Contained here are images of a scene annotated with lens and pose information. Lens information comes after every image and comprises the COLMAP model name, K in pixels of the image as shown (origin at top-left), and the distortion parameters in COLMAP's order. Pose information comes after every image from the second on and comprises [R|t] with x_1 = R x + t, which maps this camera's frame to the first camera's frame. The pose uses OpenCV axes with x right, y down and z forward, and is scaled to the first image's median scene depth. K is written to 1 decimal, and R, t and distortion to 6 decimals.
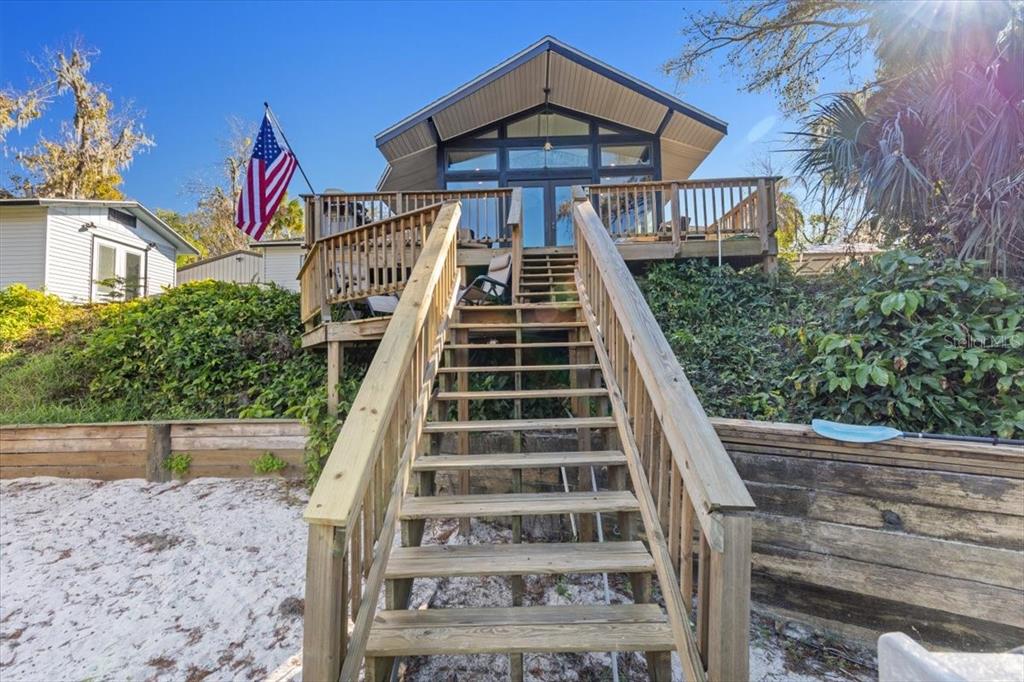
lens RADIAL K [[465.2, 0, 515.9], [0, 465.2, 342.7], [0, 0, 1]] dist [-0.002370, 0.000863]
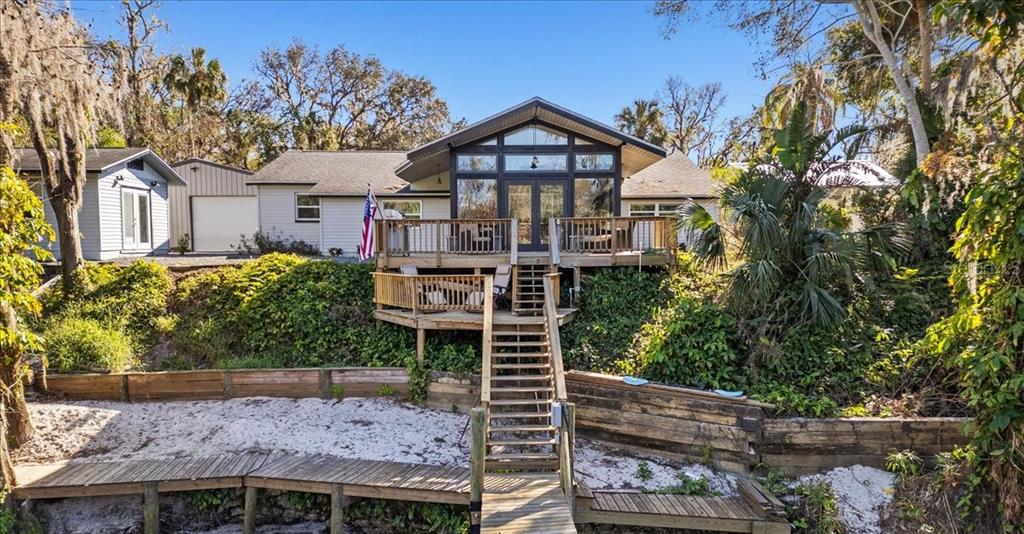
lens RADIAL K [[744.0, 0, 510.3], [0, 744.0, 271.0], [0, 0, 1]] dist [0.056503, 0.002243]
pose [[0.999307, 0.013962, 0.034516, -0.125183], [-0.016999, 0.995856, 0.089346, -0.507828], [-0.033125, -0.089871, 0.995402, -2.014496]]
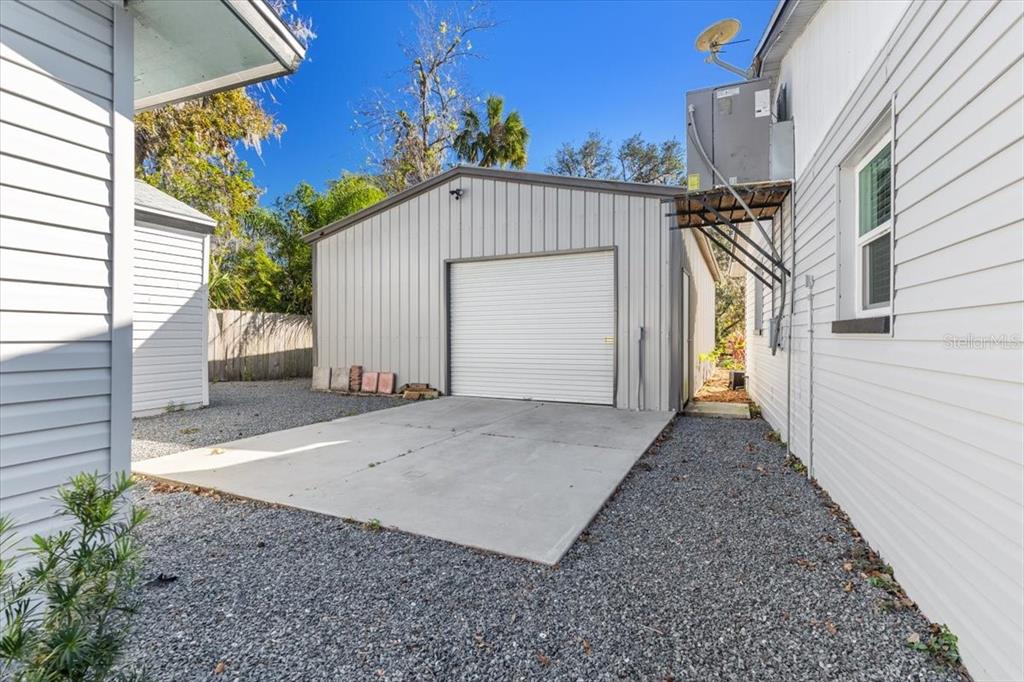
lens RADIAL K [[465.2, 0, 516.3], [0, 465.2, 340.0], [0, 0, 1]] dist [-0.002370, 0.000863]
pose [[0.945558, 0.028811, -0.324176, -1.770351], [-0.007171, 0.997676, 0.067751, -0.370757], [0.325375, -0.061738, 0.943568, 2.737330]]
